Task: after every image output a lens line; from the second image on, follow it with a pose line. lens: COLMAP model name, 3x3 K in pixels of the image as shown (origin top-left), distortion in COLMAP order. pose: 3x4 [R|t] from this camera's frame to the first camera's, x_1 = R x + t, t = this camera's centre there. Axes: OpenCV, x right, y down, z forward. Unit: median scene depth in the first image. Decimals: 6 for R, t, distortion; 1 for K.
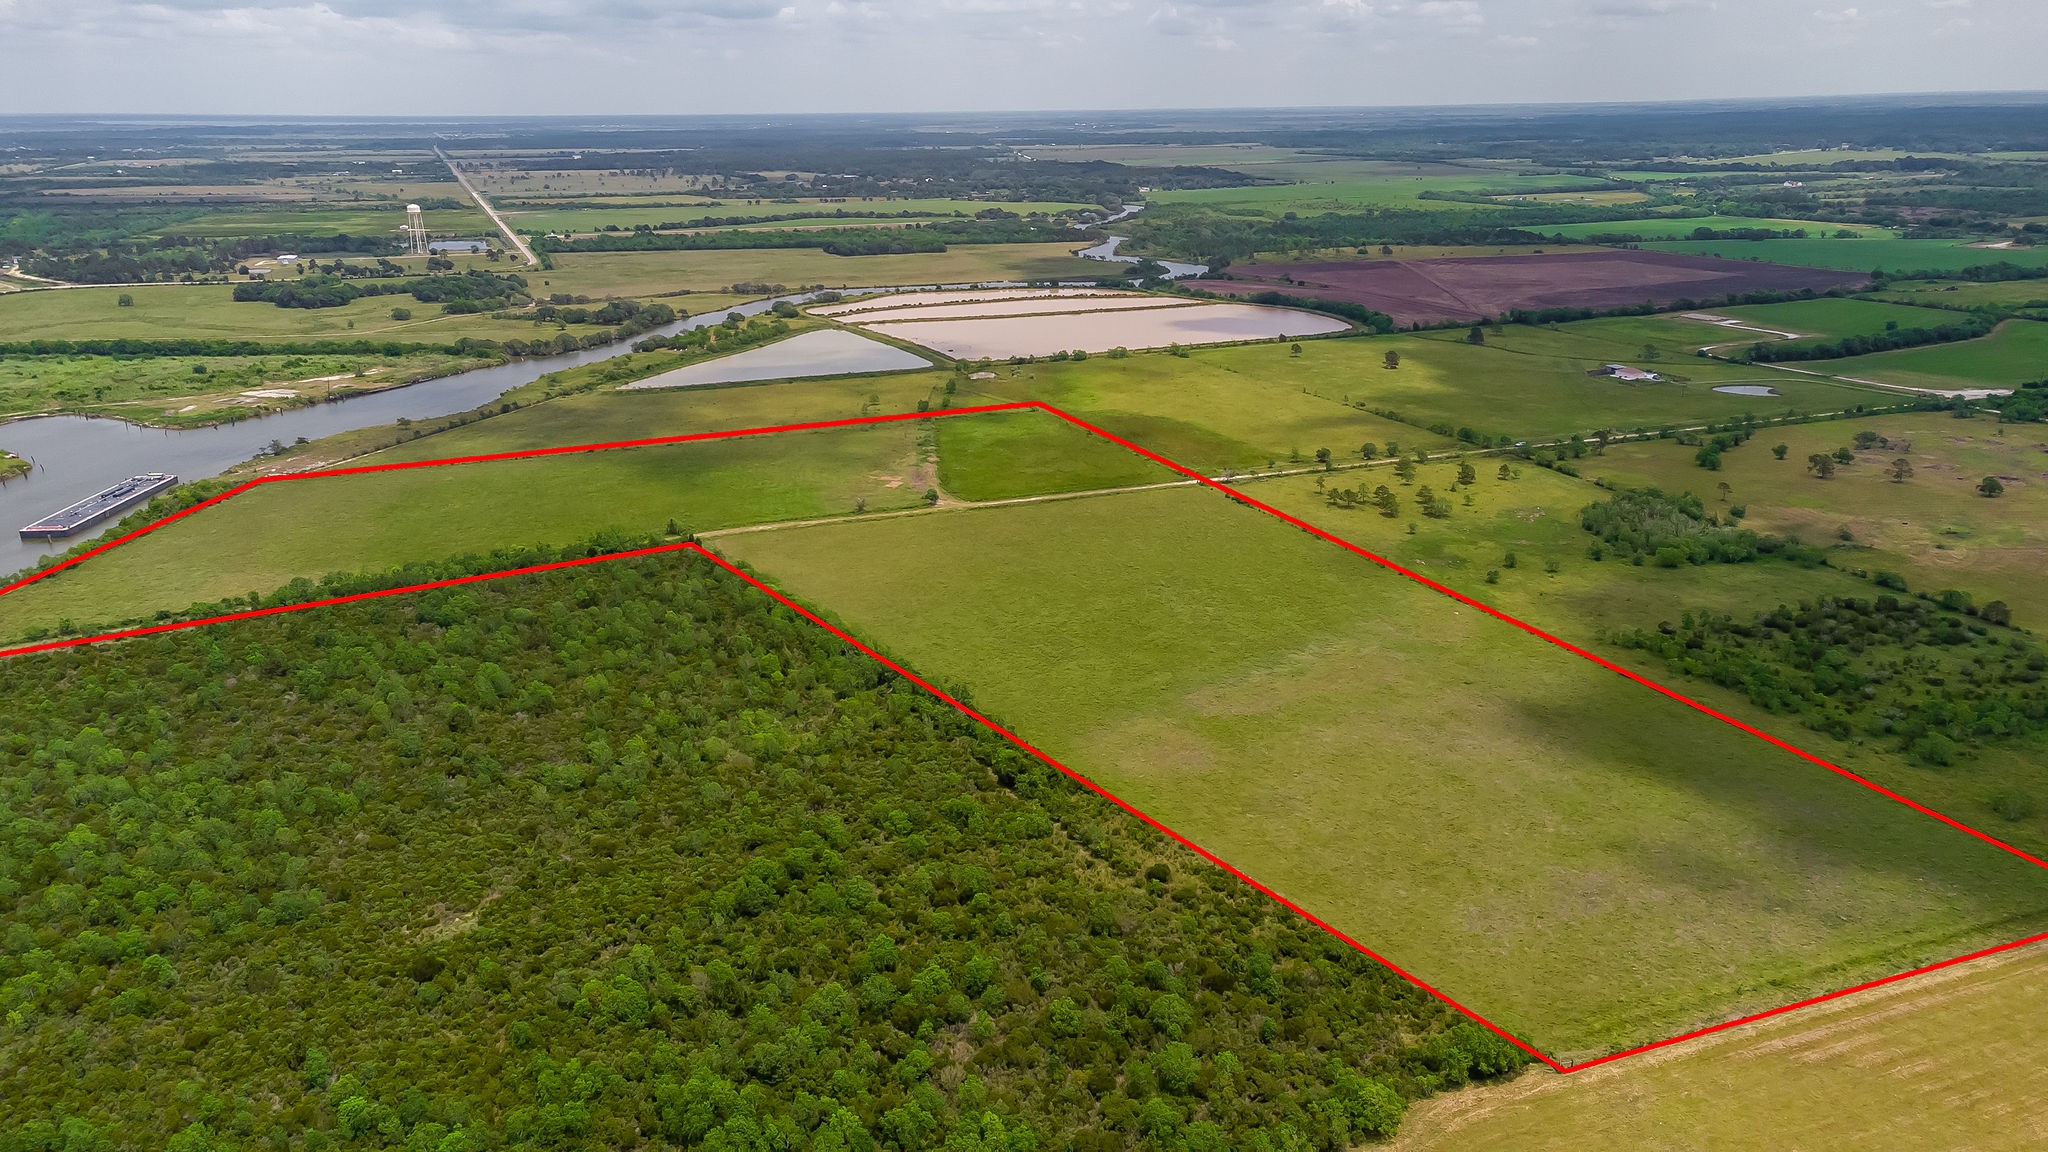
lens RADIAL K [[1519.2, 0, 1014.9], [0, 1519.2, 582.9], [0, 0, 1]] dist [0.043311, 0.030921]
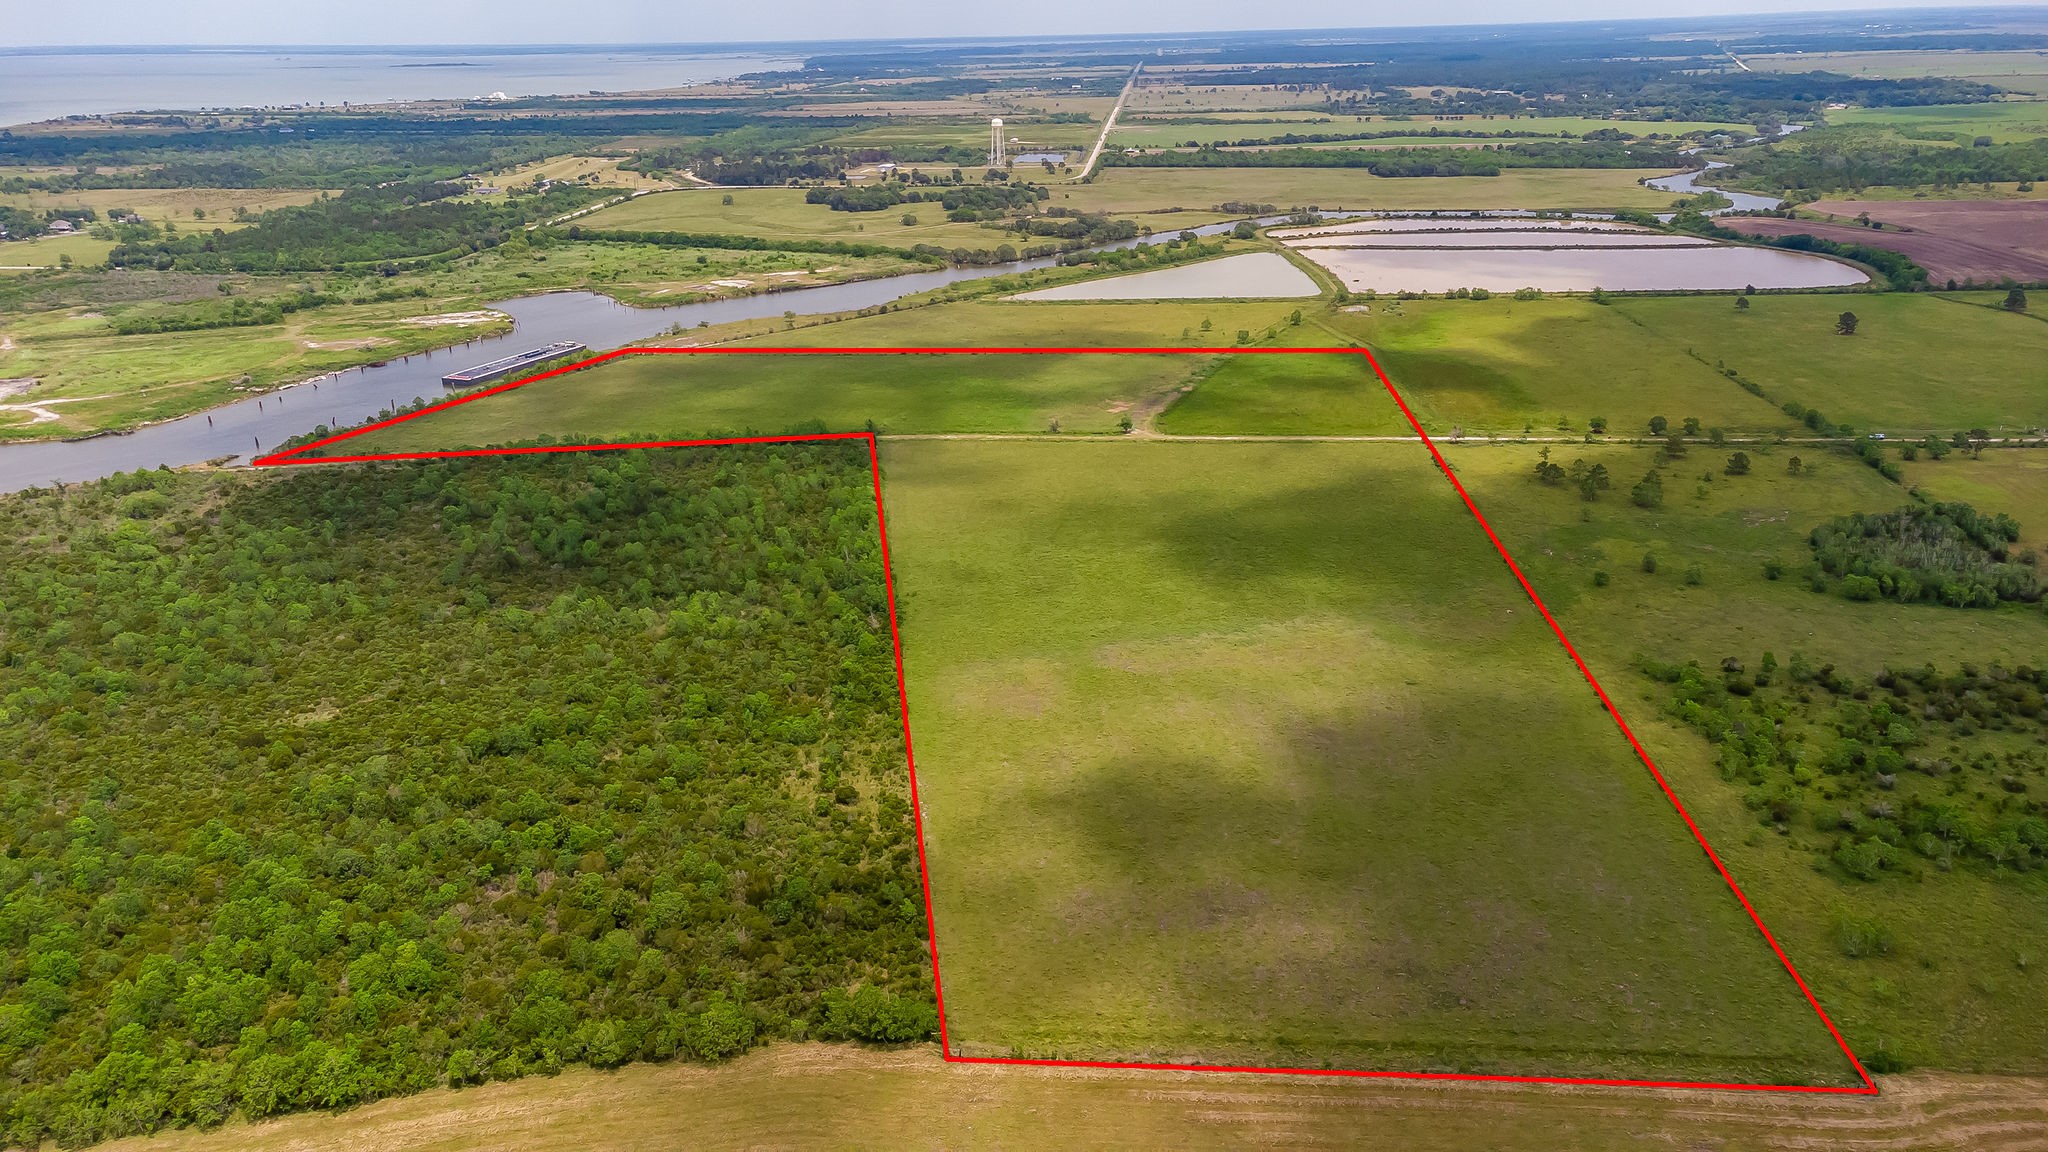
lens RADIAL K [[1519.2, 0, 1010.5], [0, 1519.2, 562.7], [0, 0, 1]] dist [0.043311, 0.030921]
pose [[0.896236, 0.141240, -0.420491, 0.201715], [-0.124487, 0.989944, 0.067183, -0.015926], [0.425751, -0.007867, 0.904806, 0.040863]]
